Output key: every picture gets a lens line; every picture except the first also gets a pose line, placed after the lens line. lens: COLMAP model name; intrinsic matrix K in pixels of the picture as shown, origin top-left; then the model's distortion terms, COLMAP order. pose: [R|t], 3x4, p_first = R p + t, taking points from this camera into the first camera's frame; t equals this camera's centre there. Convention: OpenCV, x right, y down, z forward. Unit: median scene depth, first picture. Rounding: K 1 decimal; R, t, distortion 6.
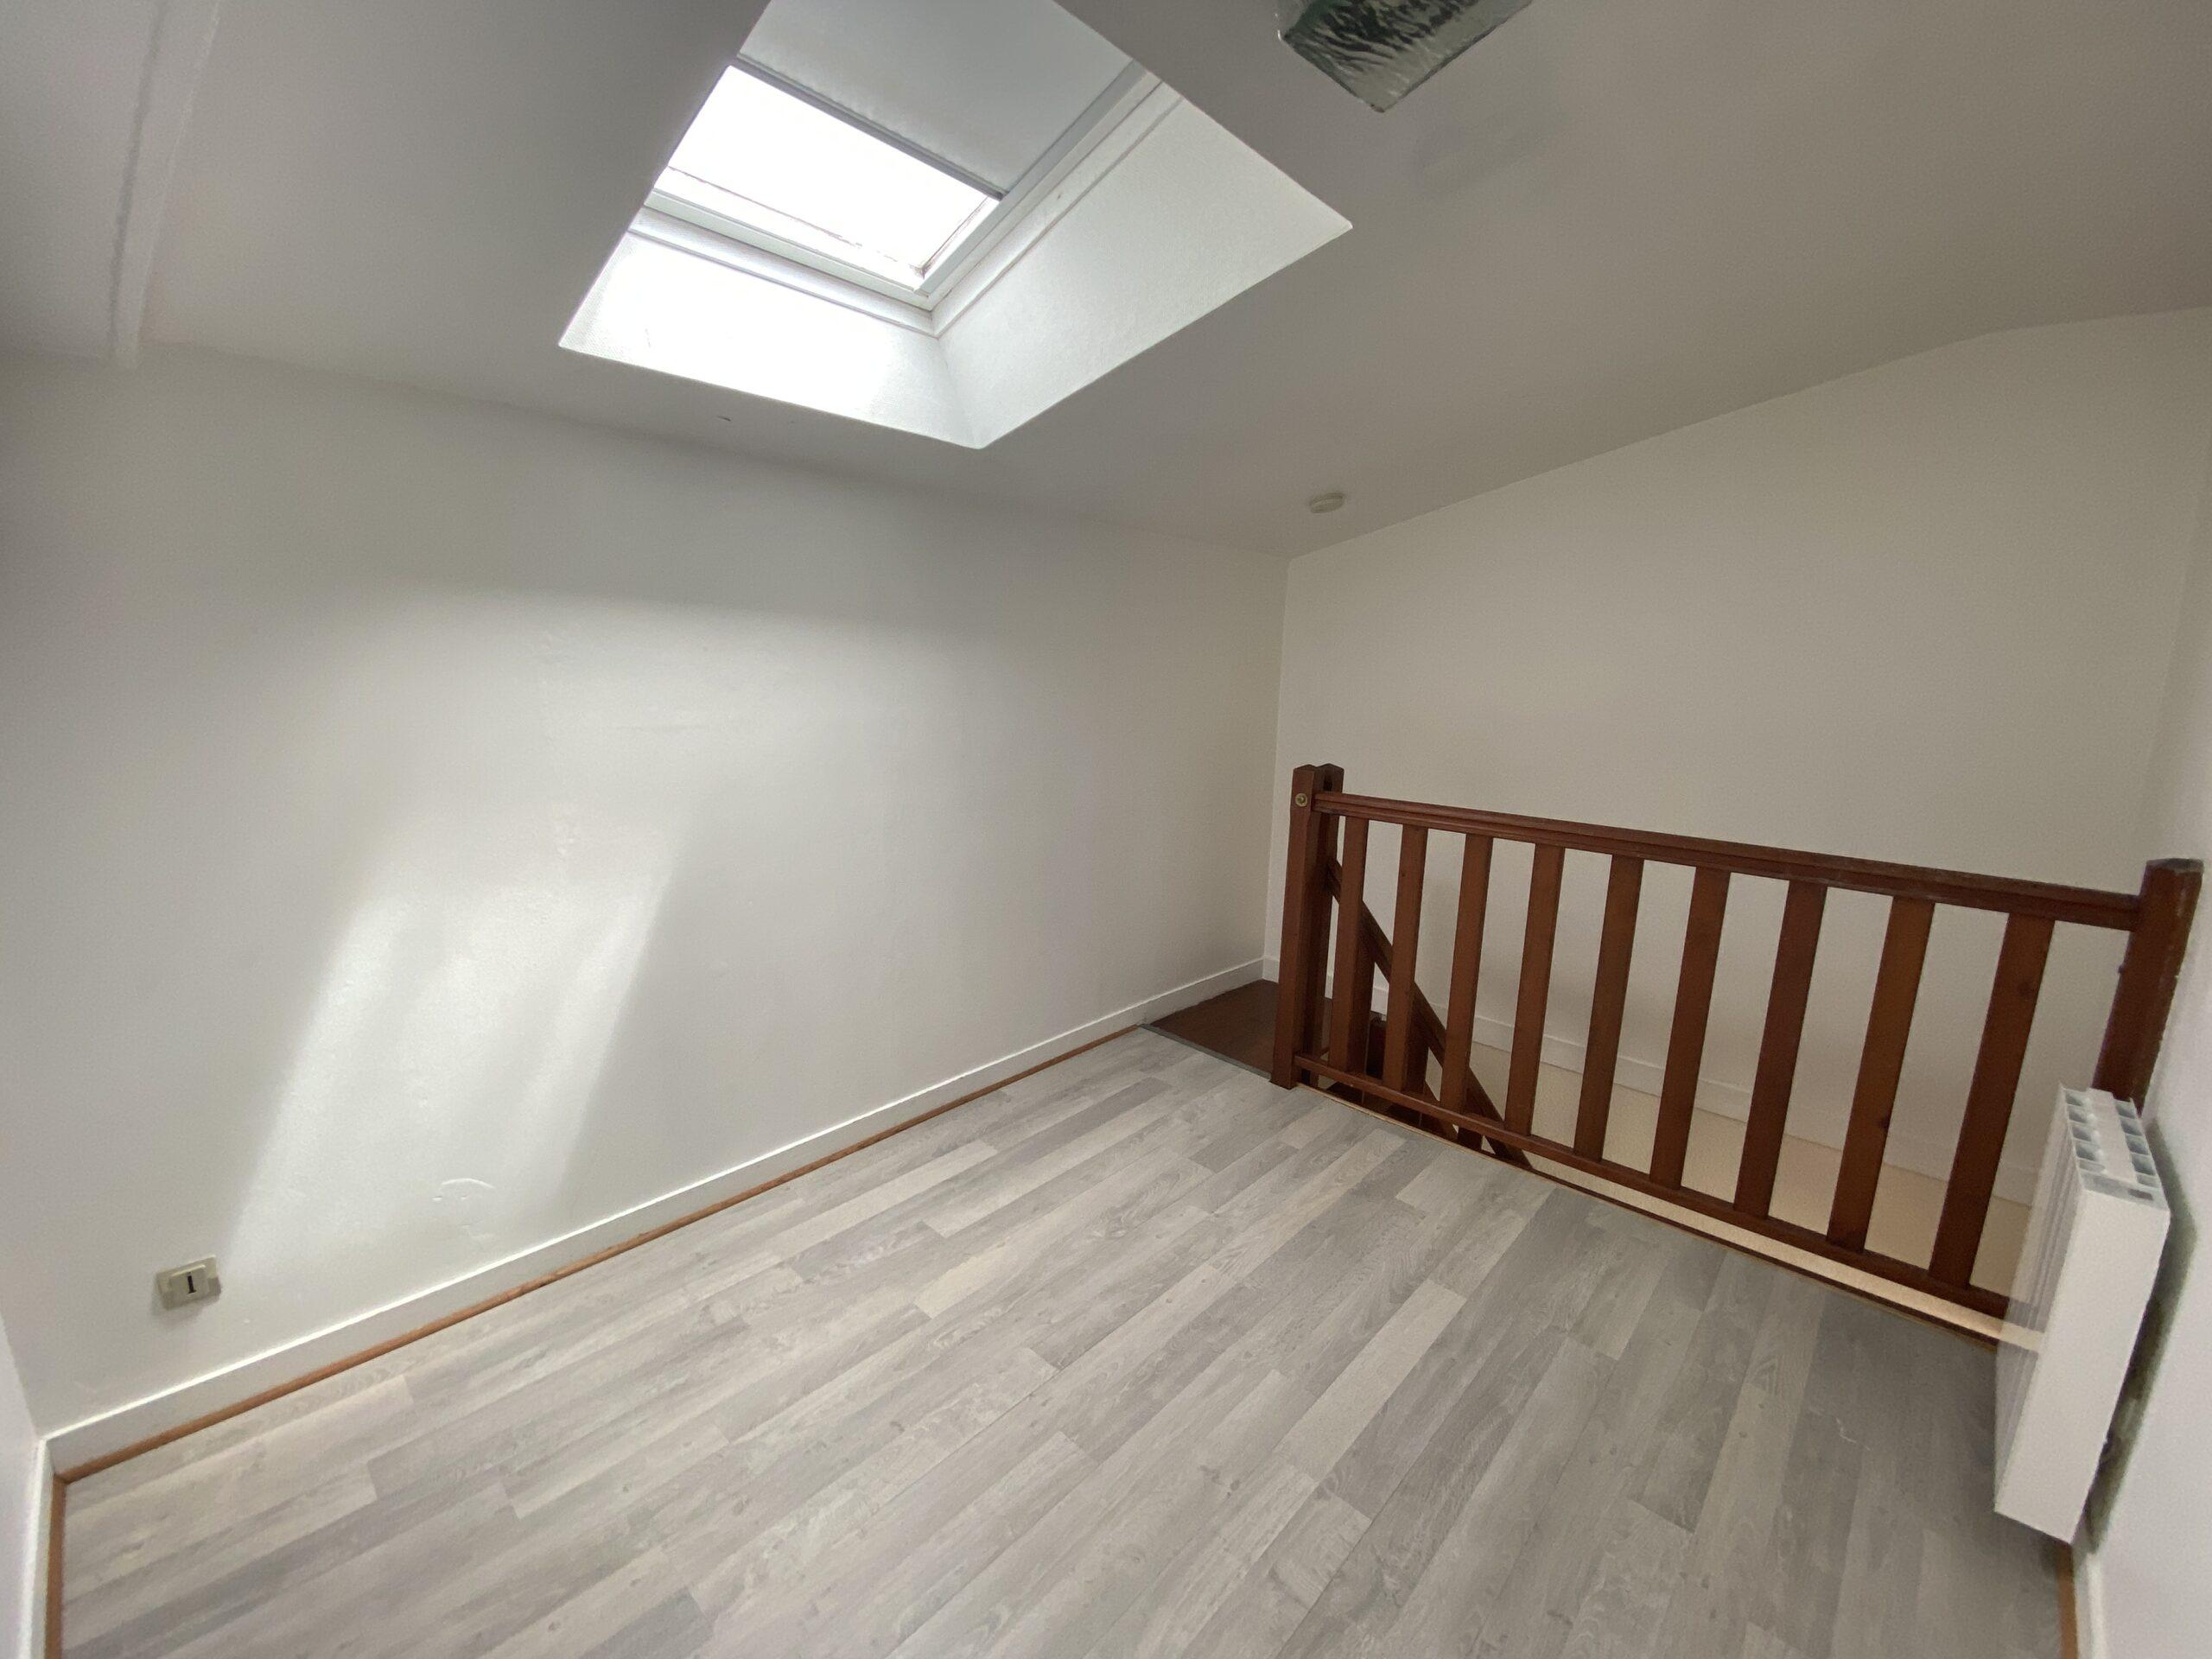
lens RADIAL K [[898.0, 0, 1103.0], [0, 898.0, 833.4], [0, 0, 1]] dist [0.011286, -0.012944]
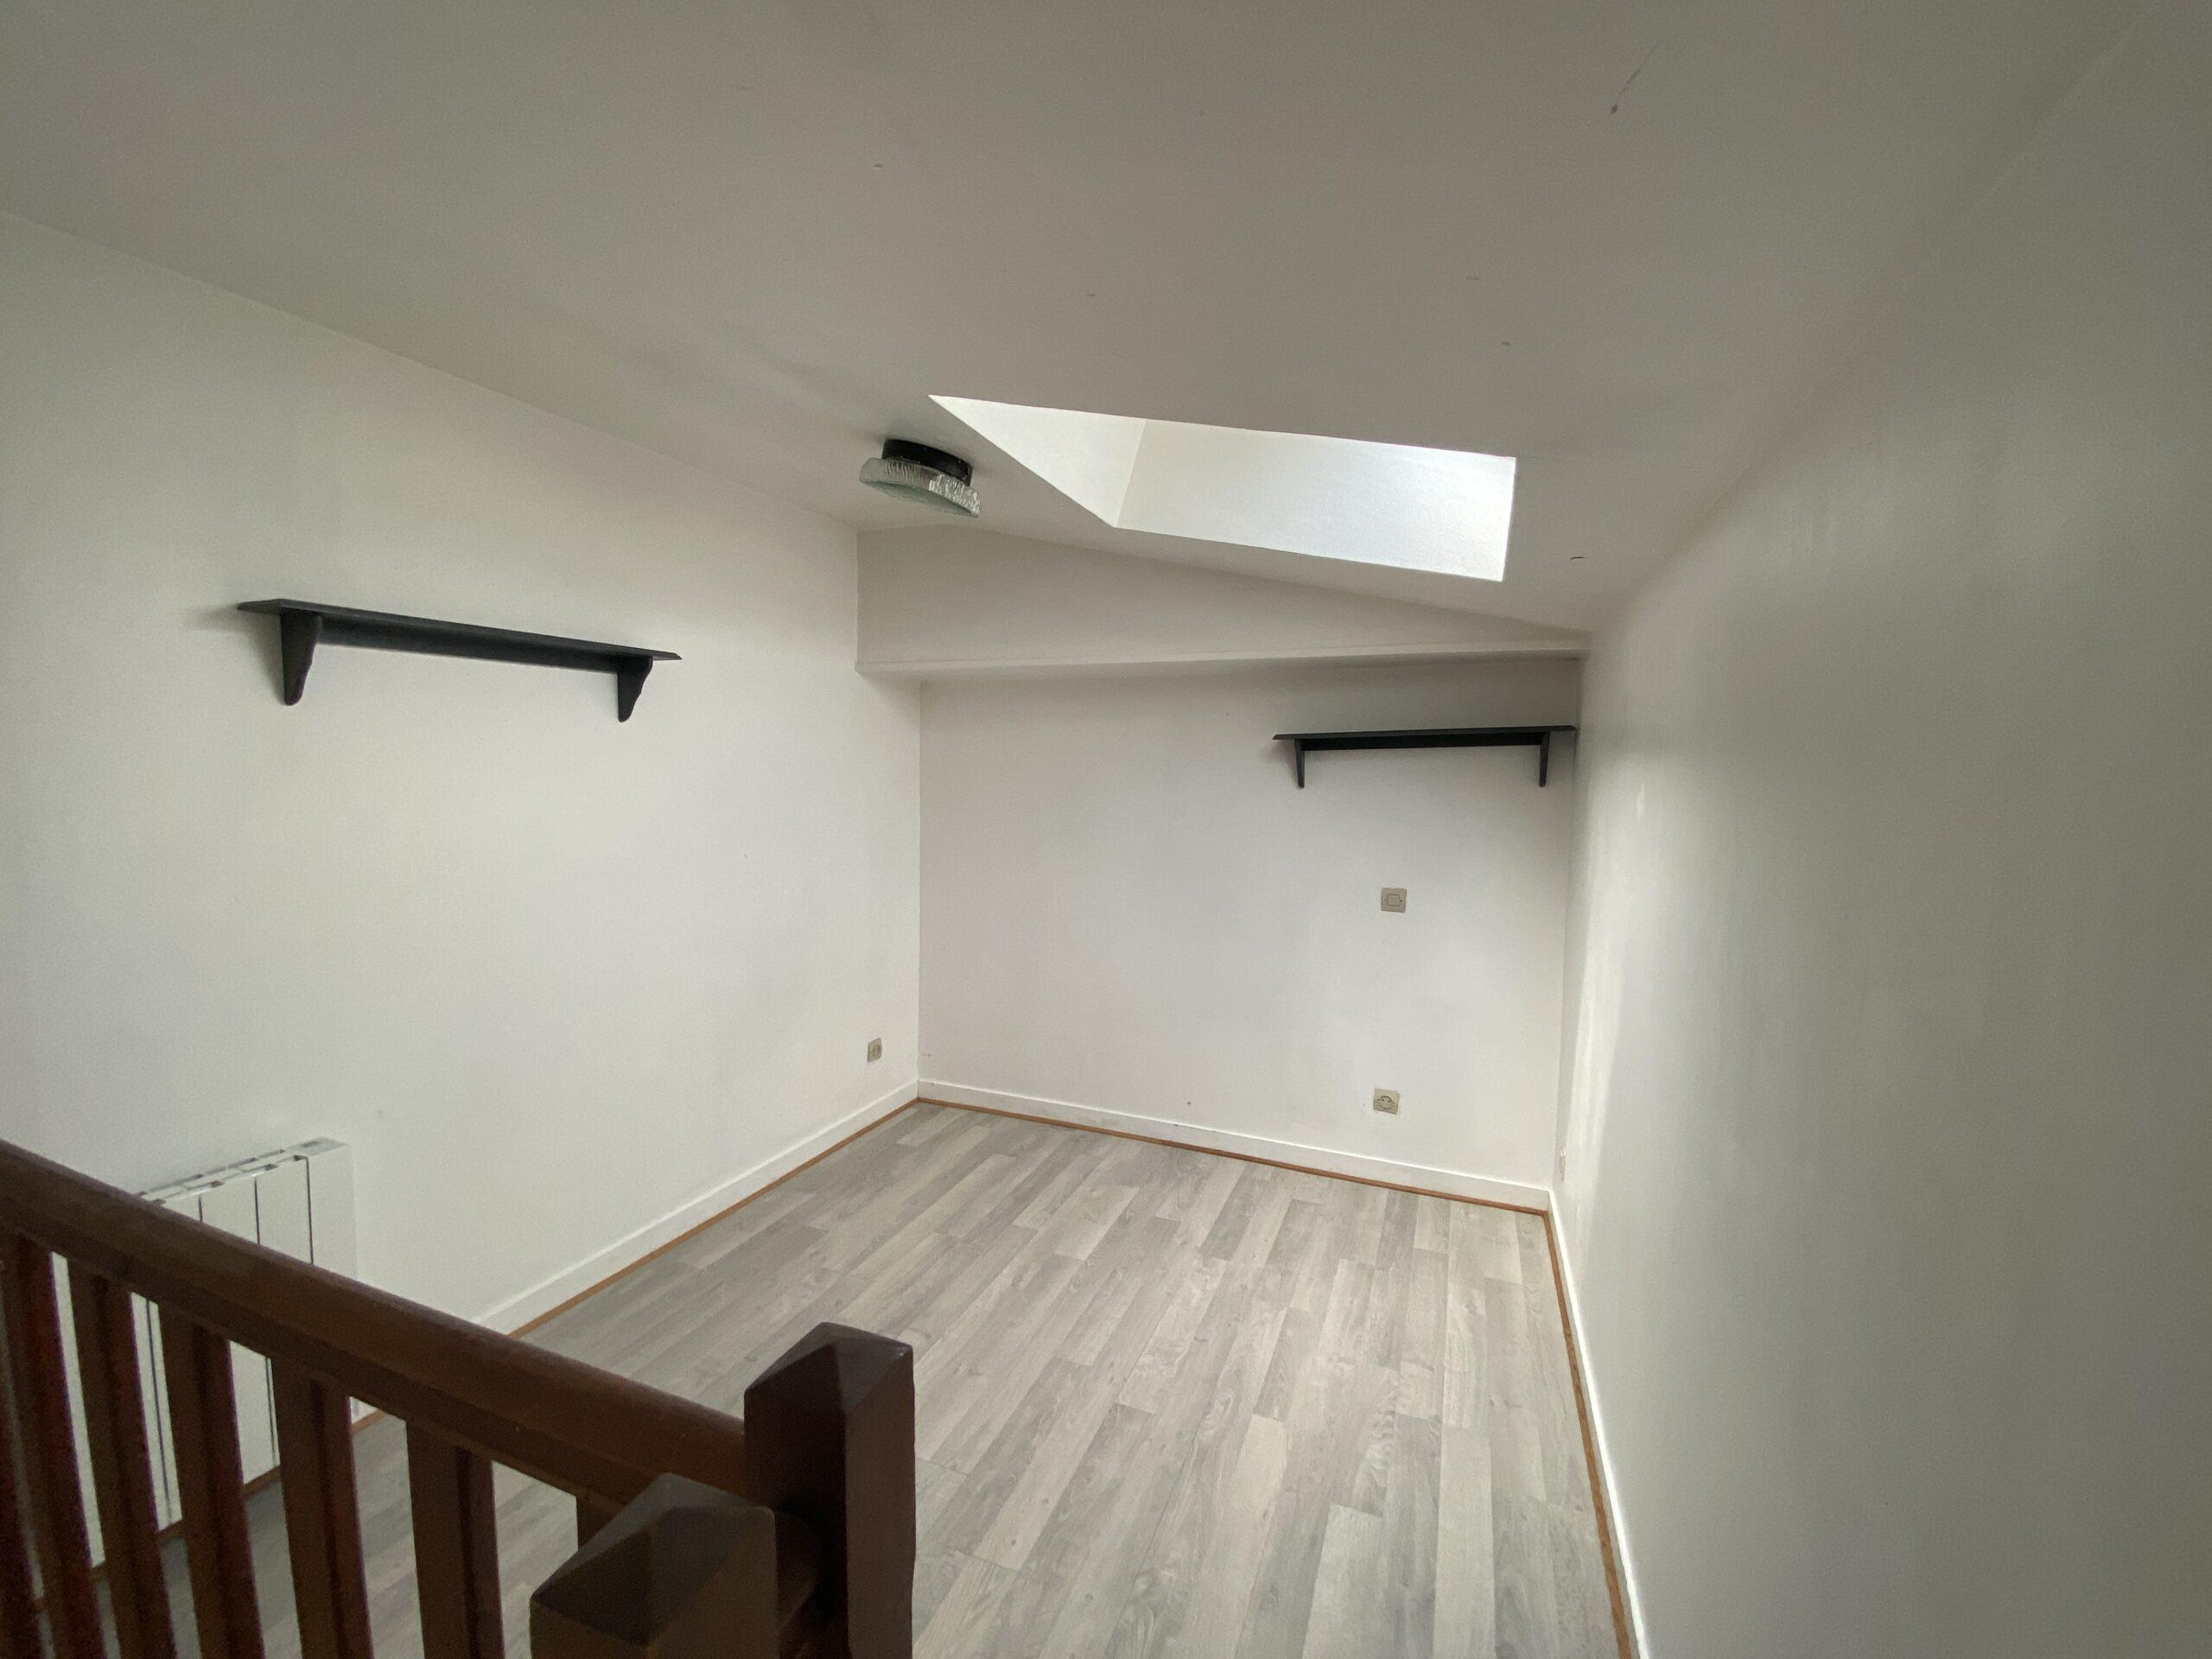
lens RADIAL K [[898.0, 0, 1102.3], [0, 898.0, 829.6], [0, 0, 1]] dist [0.011286, -0.012944]
pose [[-0.930695, -0.015419, -0.365472, 0.378805], [-0.106673, 0.967125, 0.230847, -0.355585], [0.349898, 0.253835, -0.901743, 1.756677]]
